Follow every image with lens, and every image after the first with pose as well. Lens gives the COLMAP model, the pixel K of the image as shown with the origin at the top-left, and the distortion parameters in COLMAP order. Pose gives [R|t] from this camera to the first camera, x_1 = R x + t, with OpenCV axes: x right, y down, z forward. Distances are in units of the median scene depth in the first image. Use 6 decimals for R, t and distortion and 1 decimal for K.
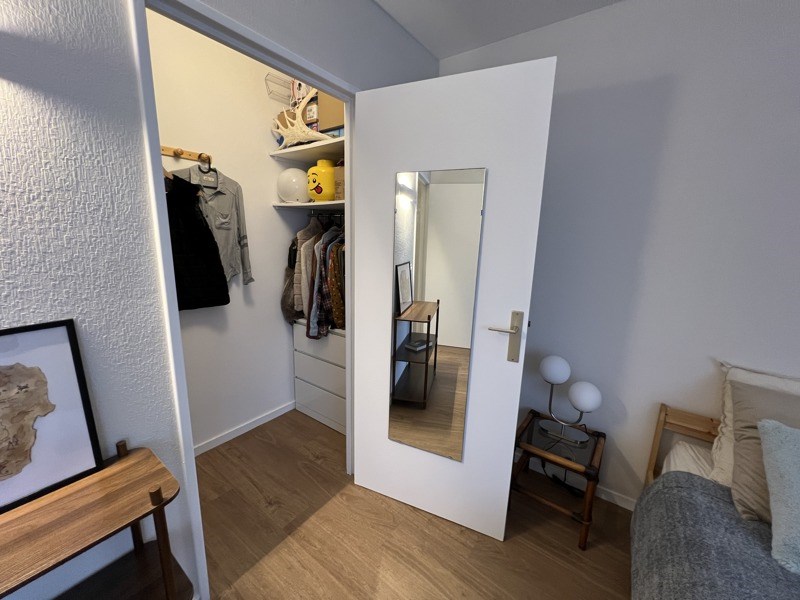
lens RADIAL K [[320.6, 0, 398.9], [0, 320.6, 302.2], [0, 0, 1]] dist [0.000980, 0.000267]
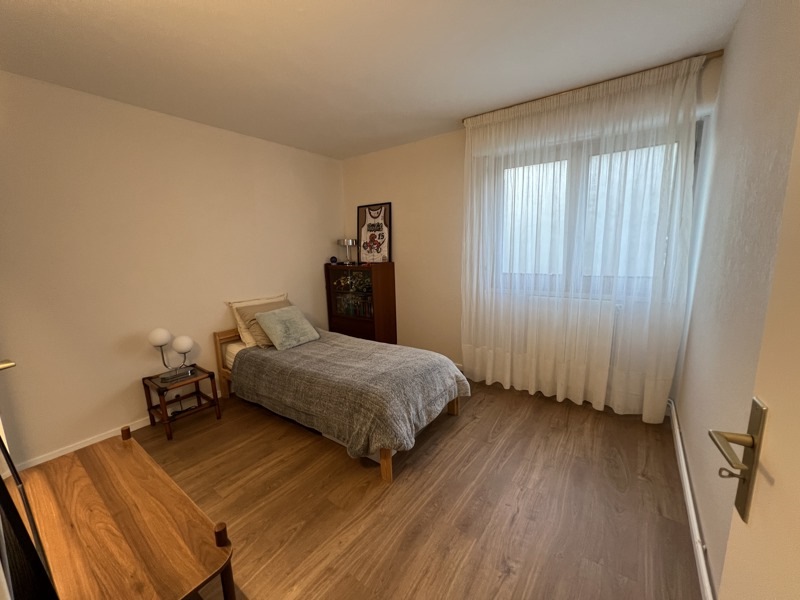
lens RADIAL K [[320.6, 0, 399.0], [0, 320.6, 301.2], [0, 0, 1]] dist [0.000980, 0.000267]
pose [[0.003913, -0.201959, 0.979386, -1.148995], [0.216442, 0.956348, 0.196343, 0.003288], [-0.976288, 0.211212, 0.047455, -0.231775]]
